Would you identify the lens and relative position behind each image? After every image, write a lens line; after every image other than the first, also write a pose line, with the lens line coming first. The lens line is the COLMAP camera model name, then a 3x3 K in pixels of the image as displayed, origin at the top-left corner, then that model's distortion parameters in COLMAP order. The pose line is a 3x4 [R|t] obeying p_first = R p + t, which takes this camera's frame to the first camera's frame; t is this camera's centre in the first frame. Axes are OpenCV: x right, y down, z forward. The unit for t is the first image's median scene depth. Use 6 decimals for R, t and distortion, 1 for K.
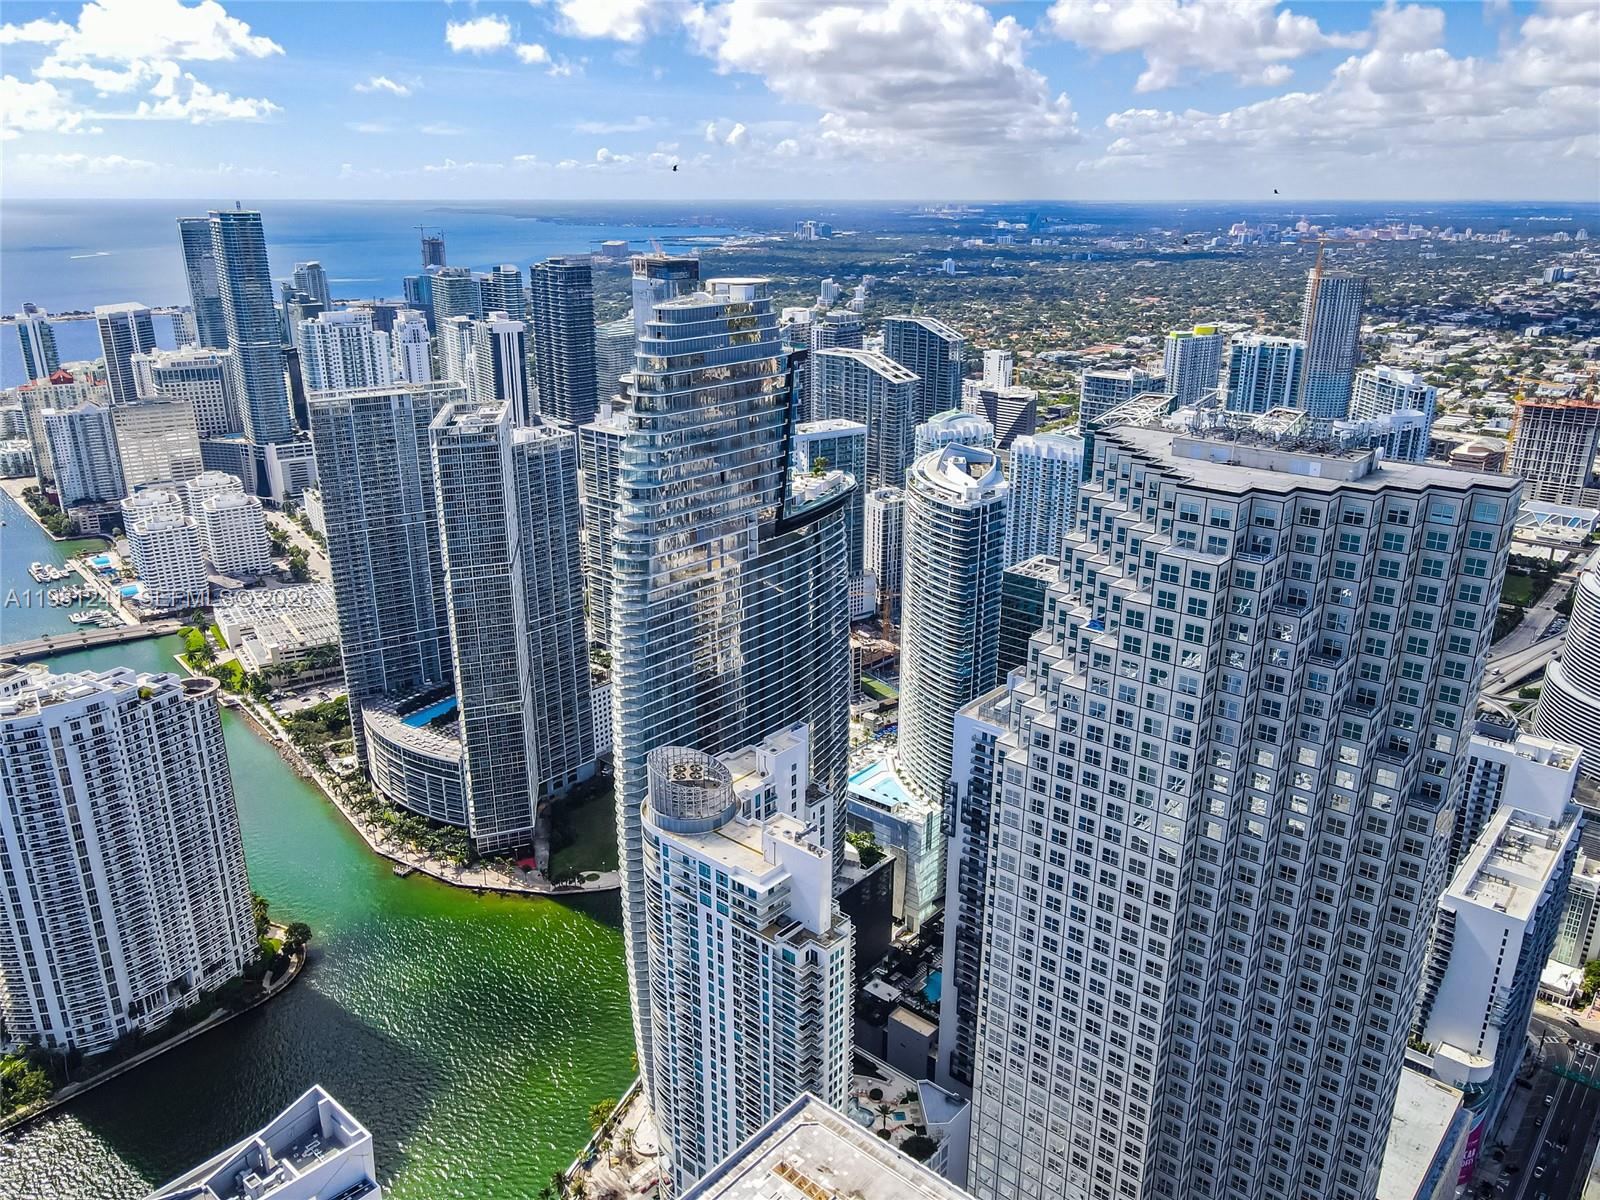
lens RADIAL K [[1174.5, 0, 796.6], [0, 1174.5, 603.3], [0, 0, 1]] dist [0.011383, 0.002085]
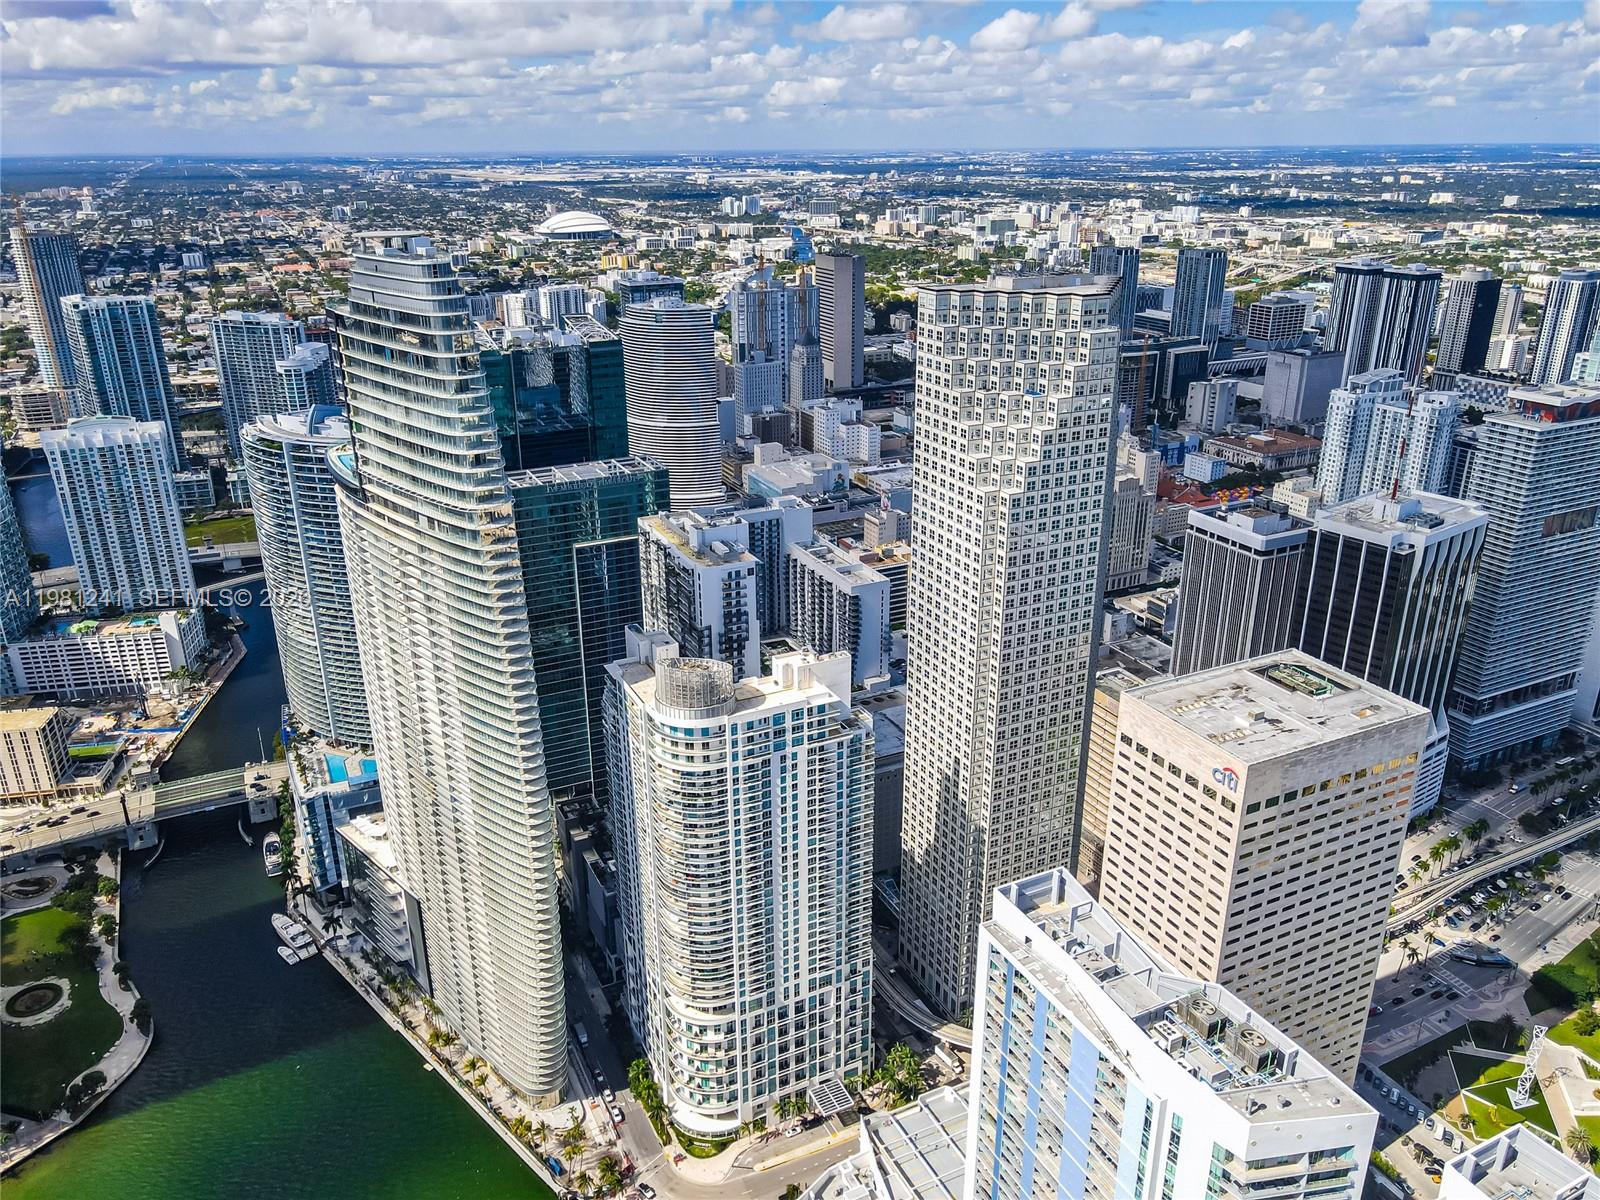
lens RADIAL K [[1170.0, 0, 800.0], [0, 1170.0, 600.0], [0, 0, 1]] dist [0.009825, 0.011696]
pose [[0.386836, -0.339662, 0.857314, -0.428657], [0.312451, 0.922977, 0.224694, -0.057905], [-0.867602, 0.180949, 0.463168, 0.173591]]
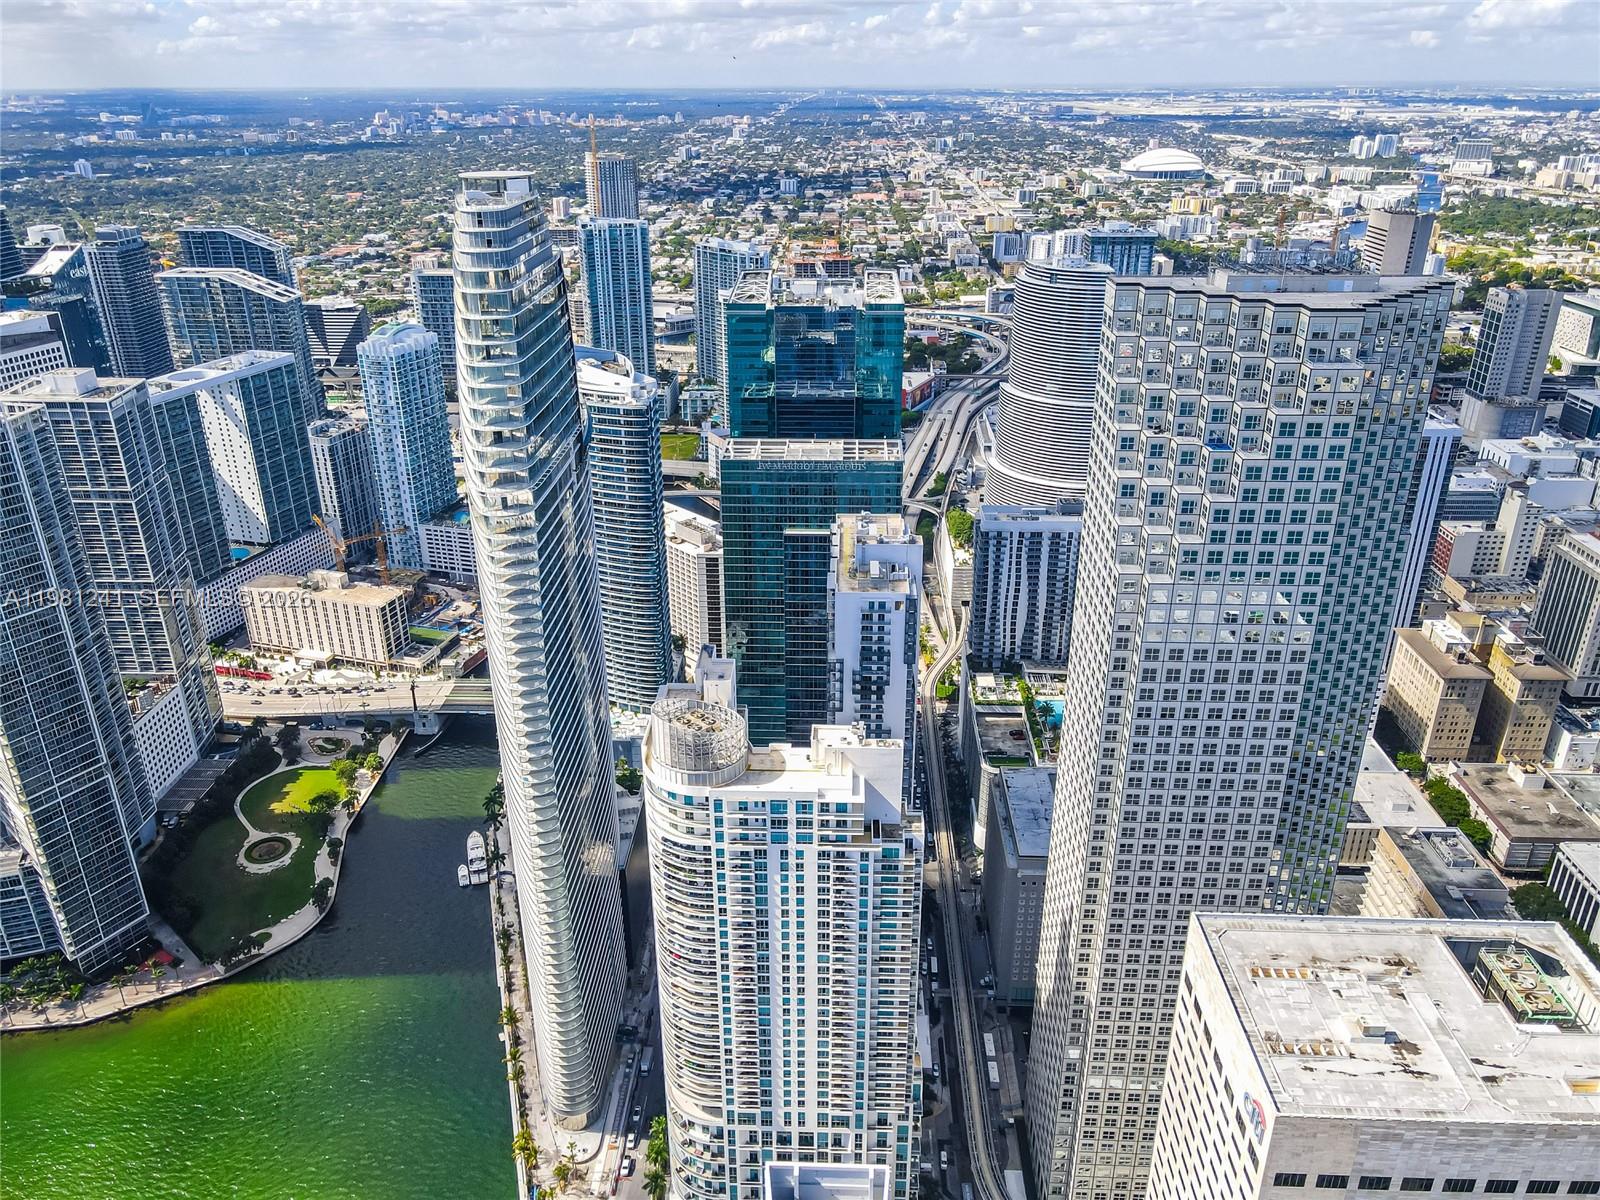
lens RADIAL K [[1174.5, 0, 796.6], [0, 1174.5, 603.3], [0, 0, 1]] dist [0.011383, 0.002085]
pose [[0.779176, -0.260221, 0.570237, -0.233113], [0.212560, 0.965540, 0.150170, -0.028654], [-0.589664, 0.004201, 0.807638, 0.095511]]
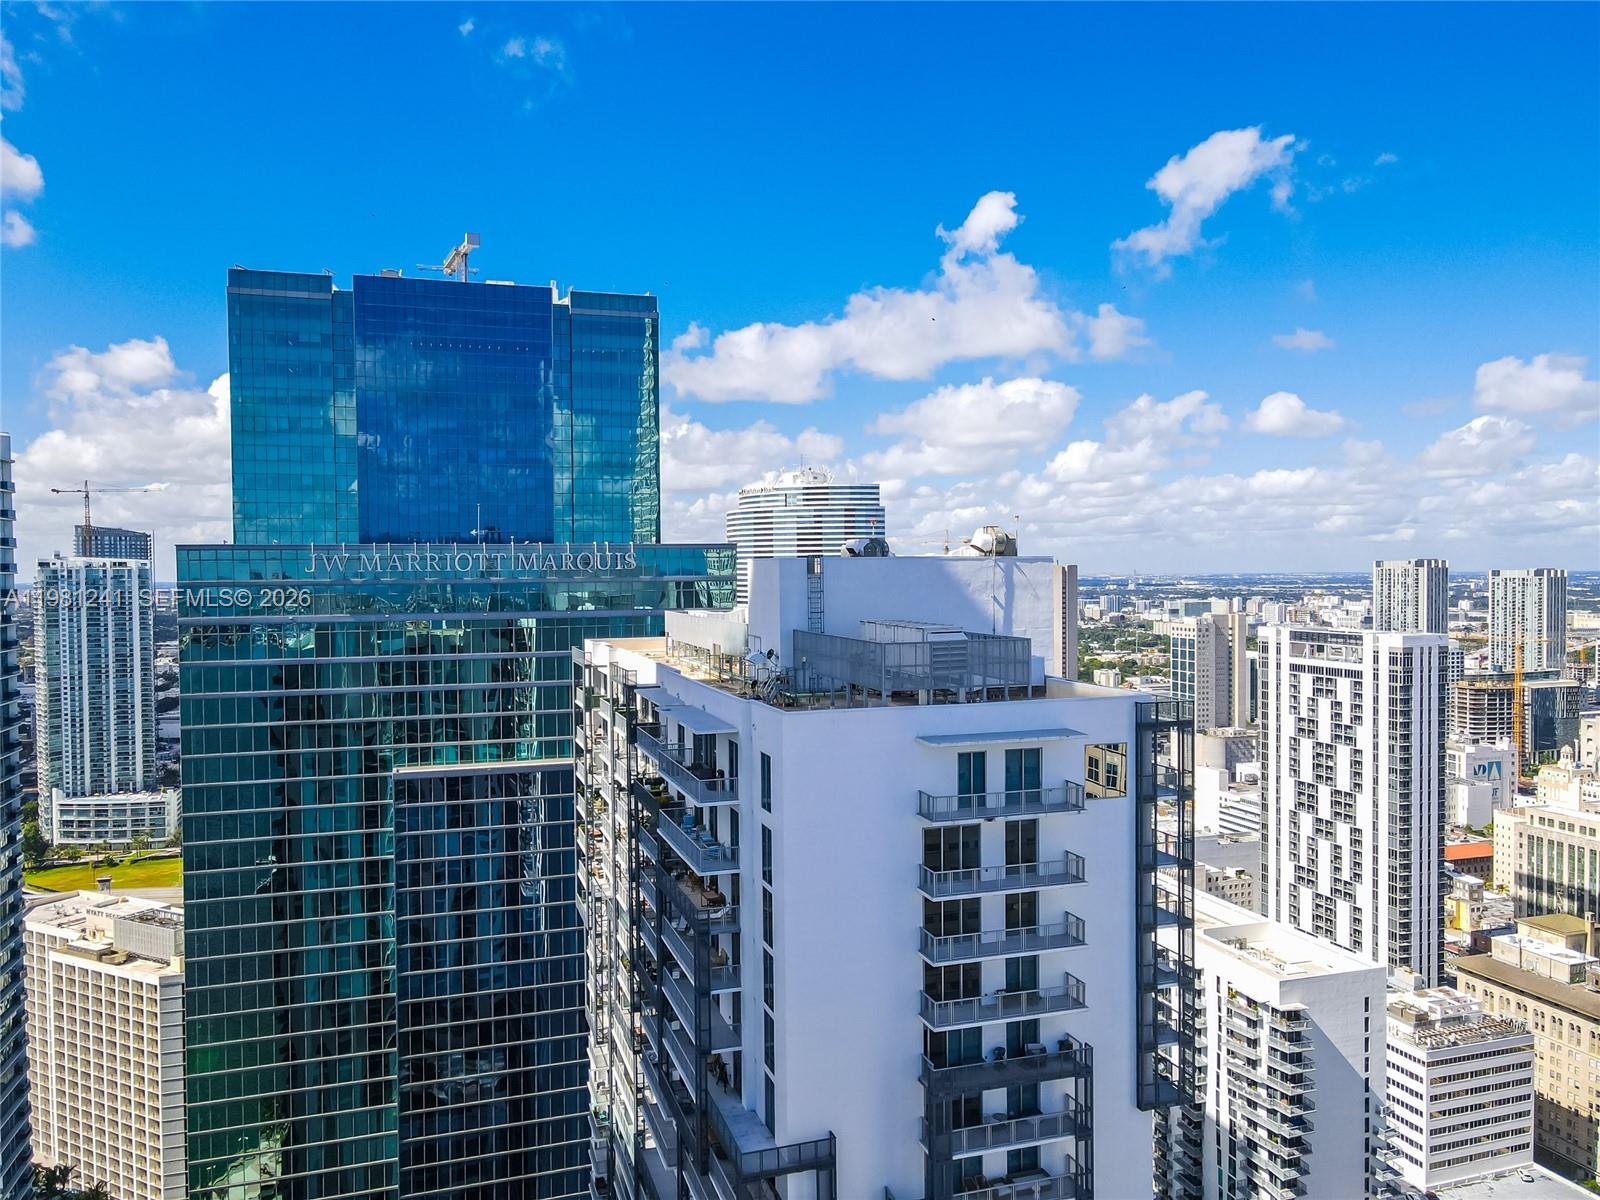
lens RADIAL K [[1170.0, 0, 800.0], [0, 1170.0, 600.0], [0, 0, 1]] dist [0.009825, 0.011696]
pose [[0.512991, -0.026728, 0.857978, -0.005095], [0.294213, 0.944447, -0.146490, 0.050872], [-0.806399, 0.327576, 0.492356, 0.443492]]
